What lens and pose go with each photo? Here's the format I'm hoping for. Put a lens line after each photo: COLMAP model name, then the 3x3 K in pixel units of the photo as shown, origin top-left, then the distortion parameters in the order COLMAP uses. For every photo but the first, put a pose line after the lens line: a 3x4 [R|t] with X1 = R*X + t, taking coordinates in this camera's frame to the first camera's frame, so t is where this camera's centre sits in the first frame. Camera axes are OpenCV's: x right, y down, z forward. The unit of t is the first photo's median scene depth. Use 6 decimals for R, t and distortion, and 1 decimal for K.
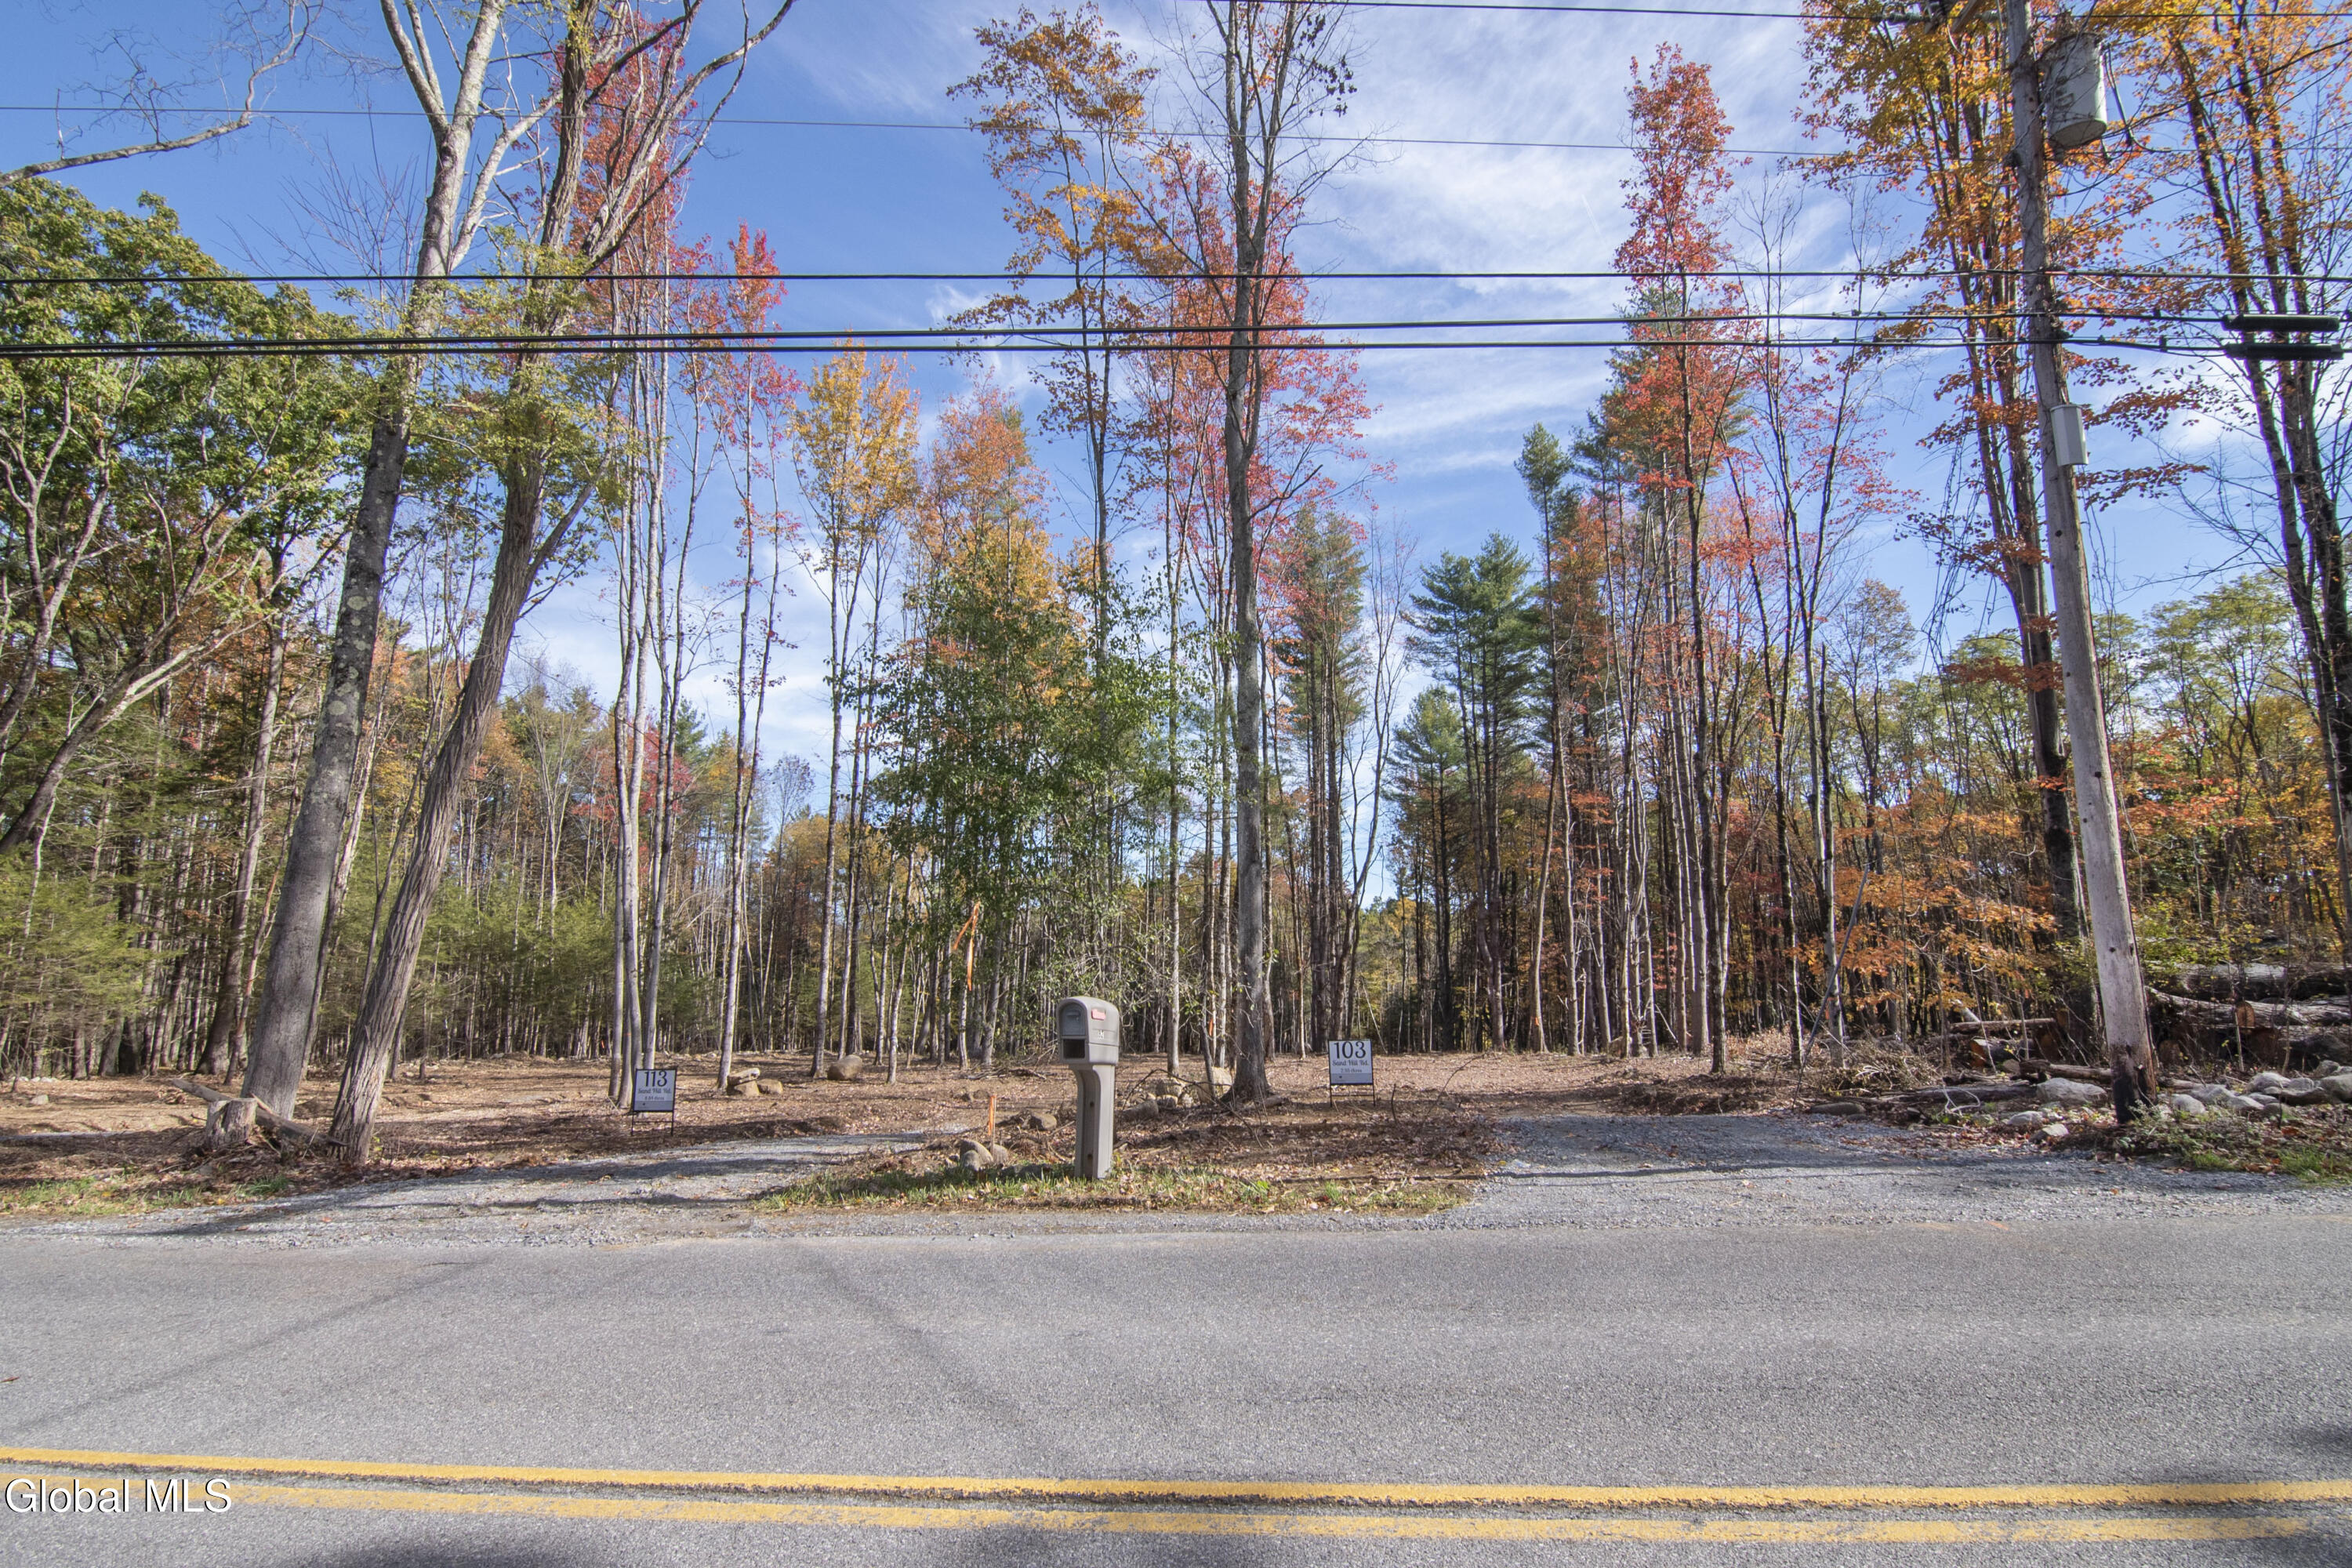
lens RADIAL K [[1082.7, 0, 1175.9], [0, 1082.7, 789.4], [0, 0, 1]] dist [-0.020389, -0.000062]
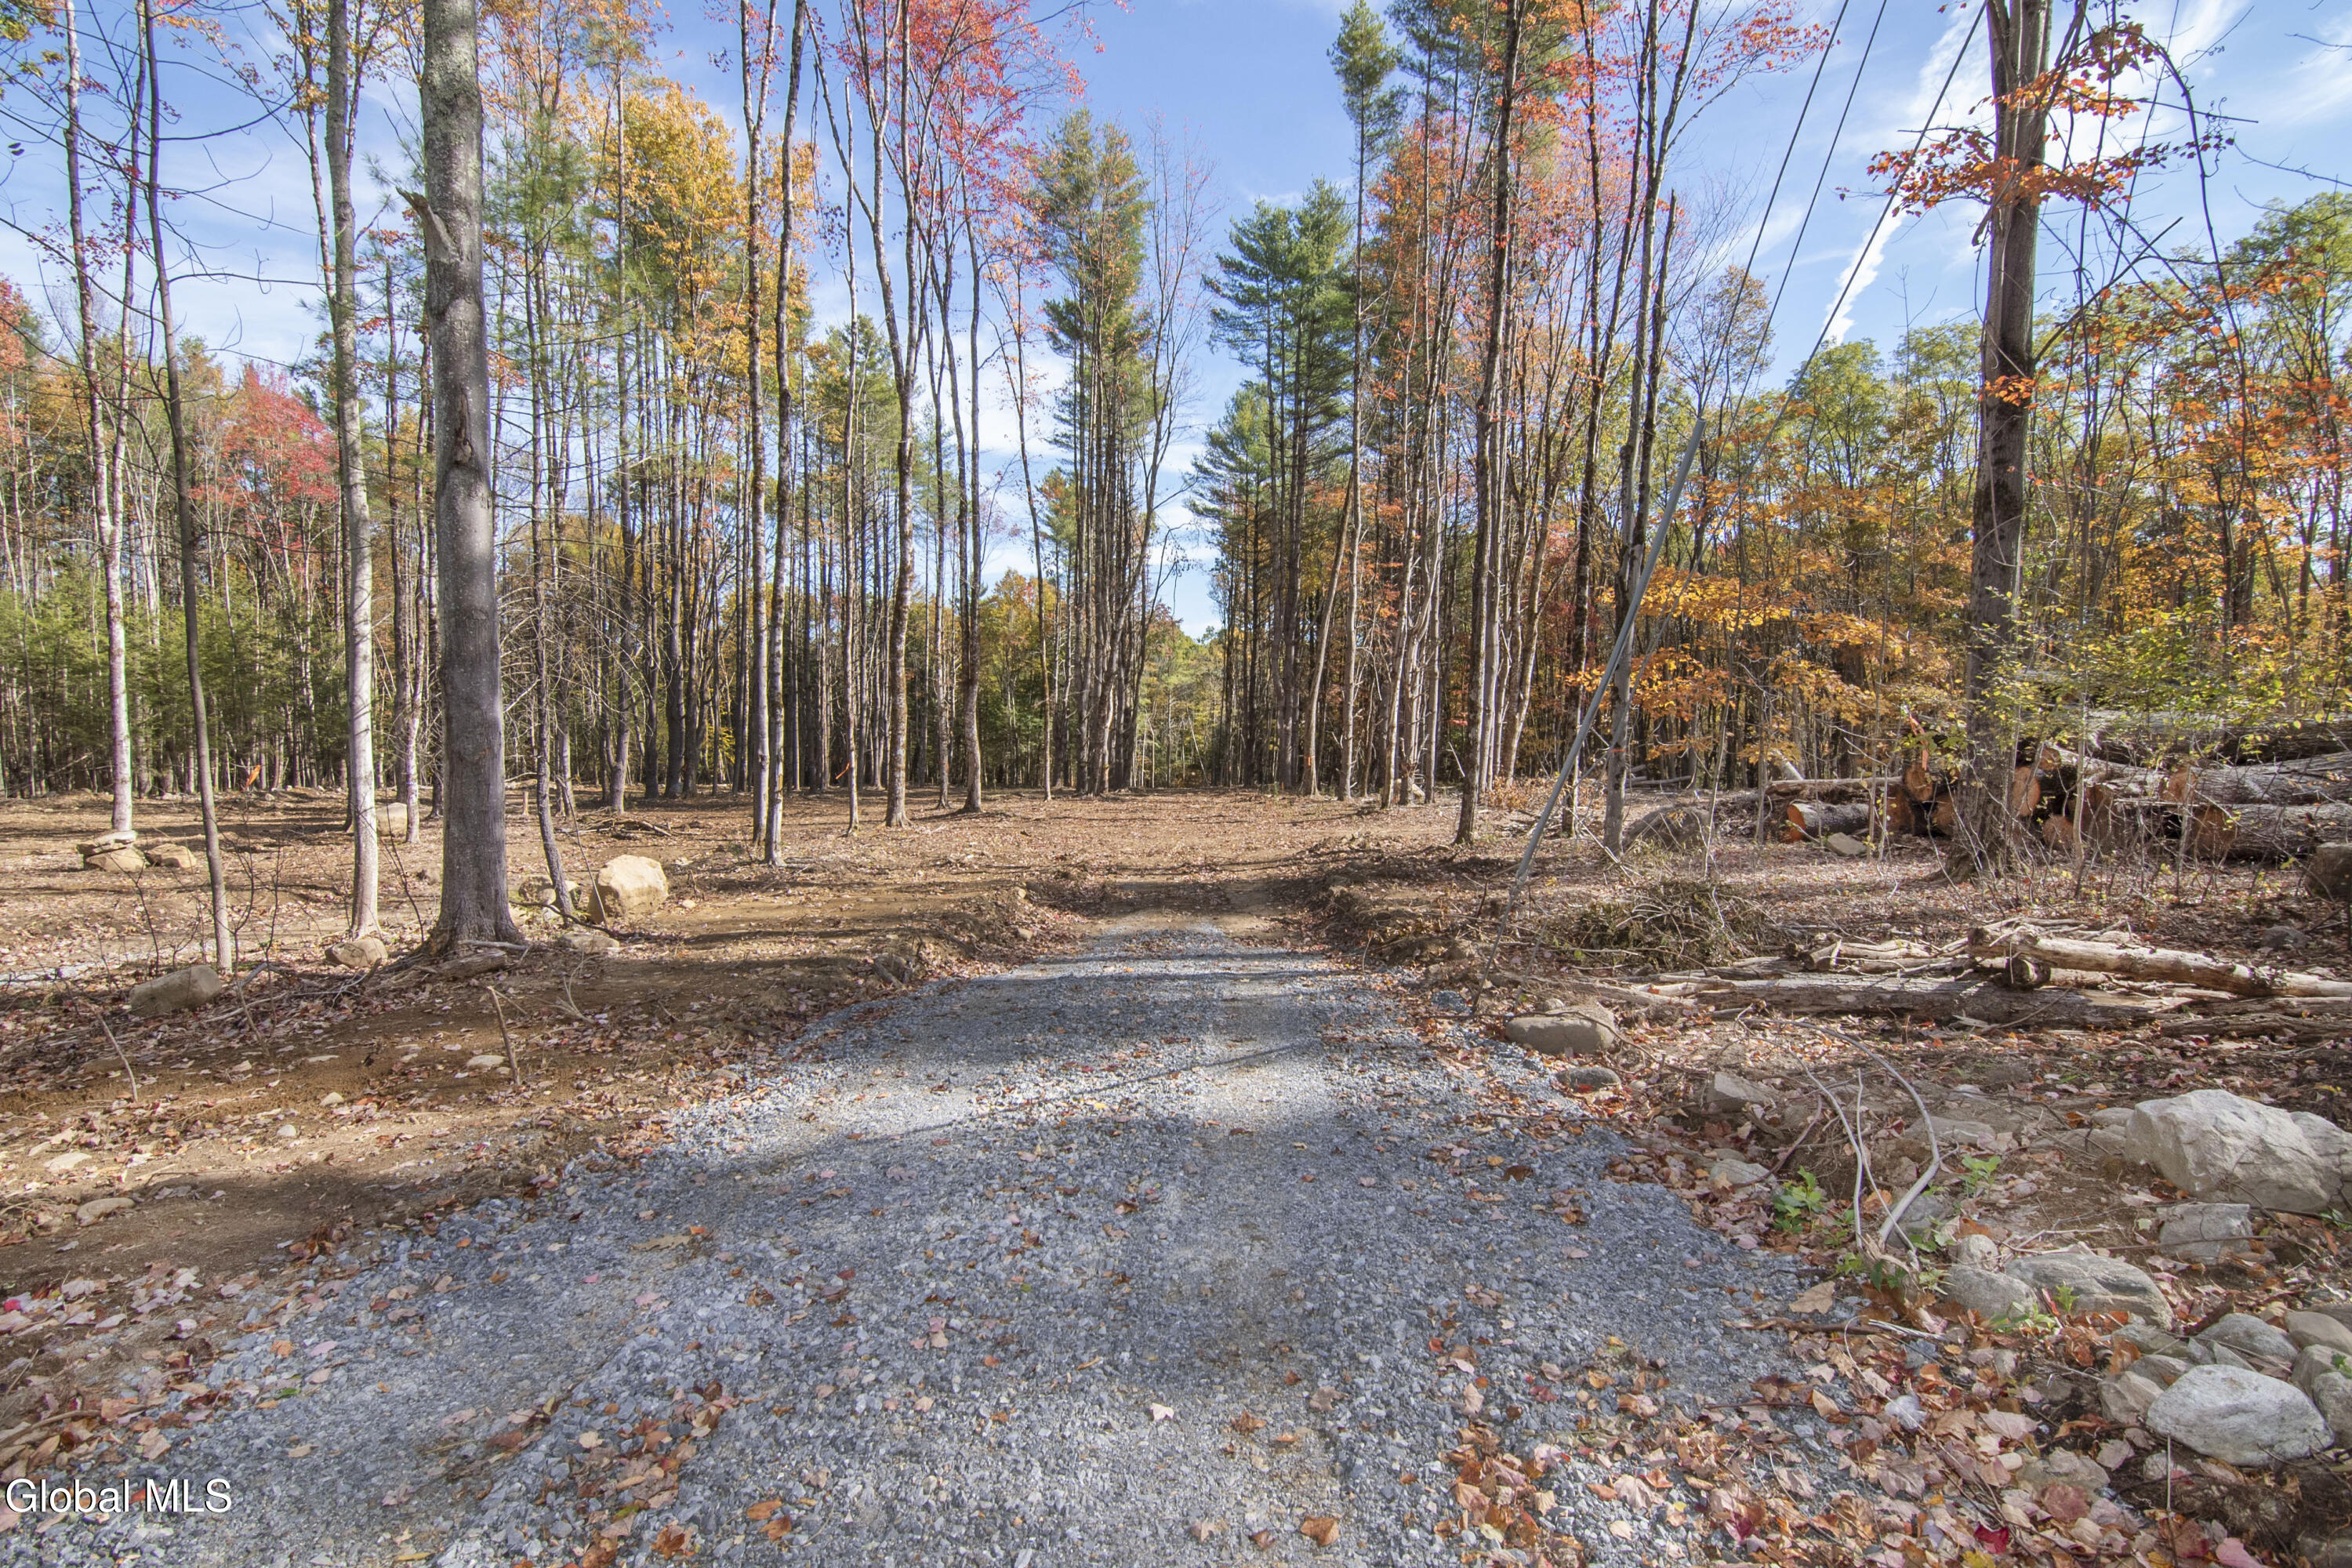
lens RADIAL K [[1082.7, 0, 1175.9], [0, 1082.7, 789.4], [0, 0, 1]] dist [-0.020389, -0.000062]
pose [[0.990796, -0.005661, 0.135242, 0.071893], [-0.027590, 0.969704, 0.242719, 0.017919], [-0.132519, -0.244216, 0.960623, 0.110979]]
